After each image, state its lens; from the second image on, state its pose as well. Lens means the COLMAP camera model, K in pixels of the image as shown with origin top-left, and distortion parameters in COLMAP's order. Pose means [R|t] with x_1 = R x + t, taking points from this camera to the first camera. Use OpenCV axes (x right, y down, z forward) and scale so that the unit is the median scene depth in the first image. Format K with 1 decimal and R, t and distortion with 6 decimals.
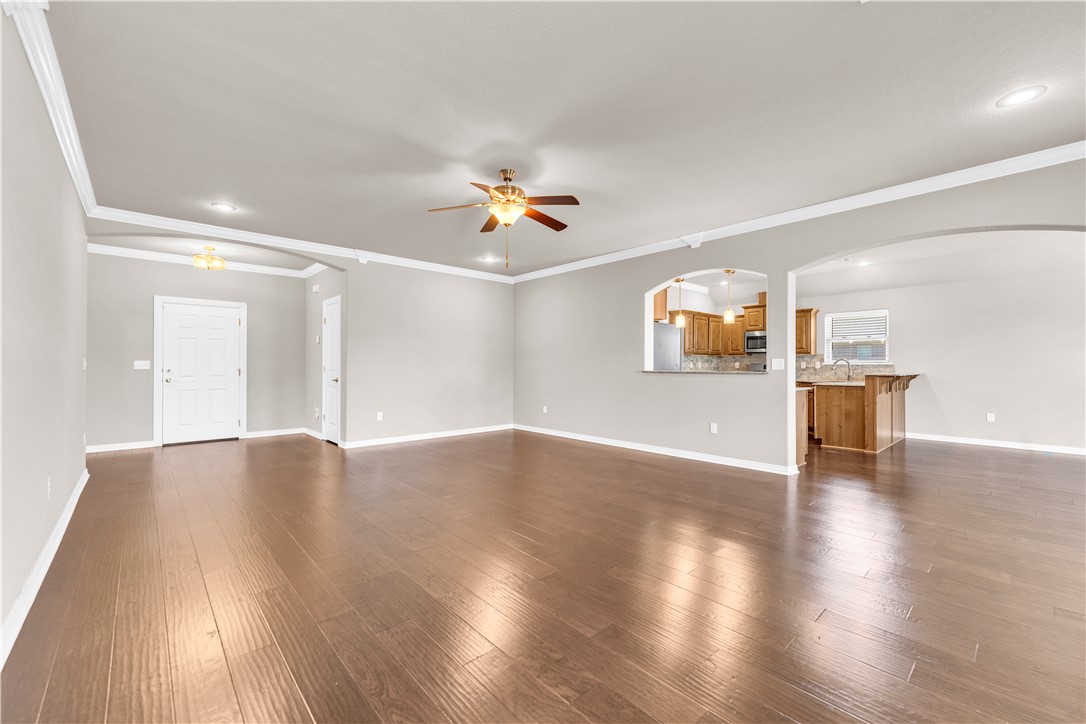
lens RADIAL K [[447.4, 0, 539.5], [0, 447.4, 364.6], [0, 0, 1]] dist [0.003091, 0.000228]
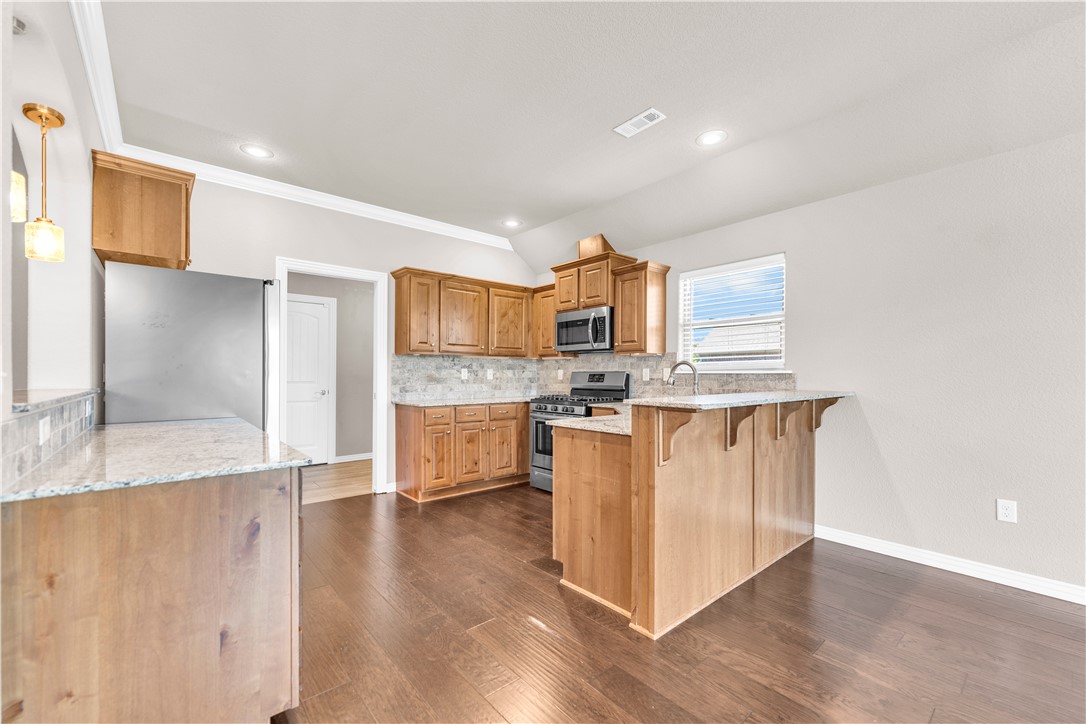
lens RADIAL K [[447.4, 0, 544.1], [0, 447.4, 376.9], [0, 0, 1]] dist [0.003091, 0.000228]
pose [[0.999828, 0.003113, -0.018289, 0.551473], [-0.003023, 0.999983, 0.004934, 0.001944], [0.018304, -0.004878, 0.999821, 0.545494]]
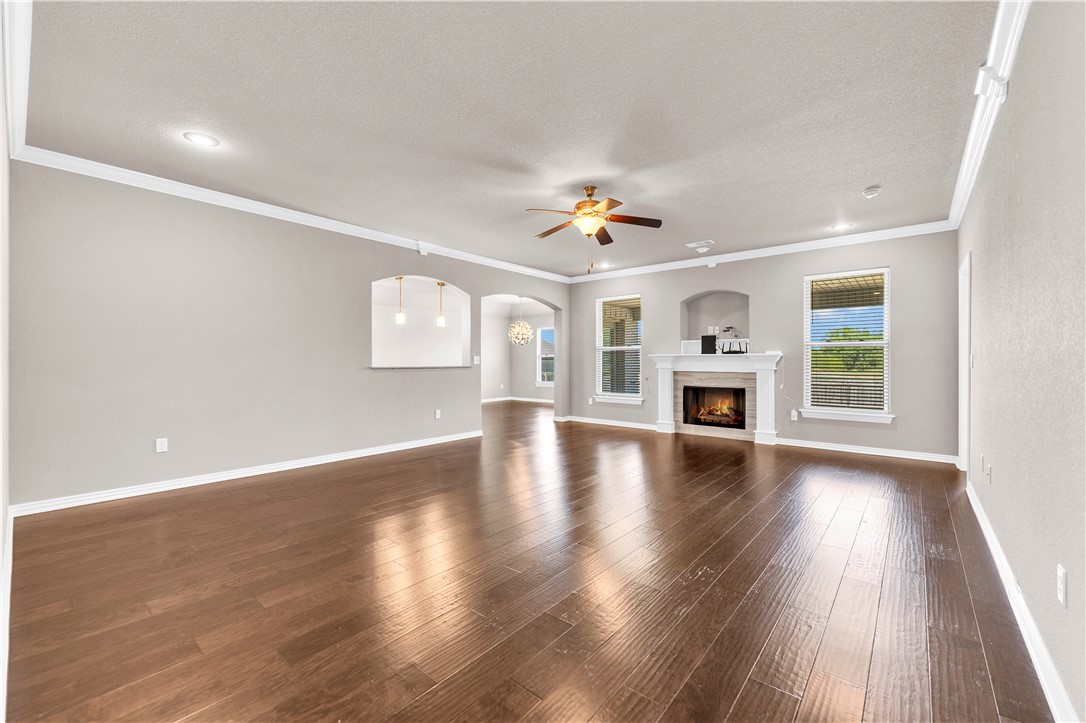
lens RADIAL K [[447.4, 0, 540.6], [0, 447.4, 360.0], [0, 0, 1]] dist [0.003091, 0.000228]
pose [[-0.147364, 0.002026, 0.989080, -0.877890], [-0.003180, 0.999992, -0.002522, 0.001414], [-0.989077, -0.003517, -0.147357, 0.972876]]
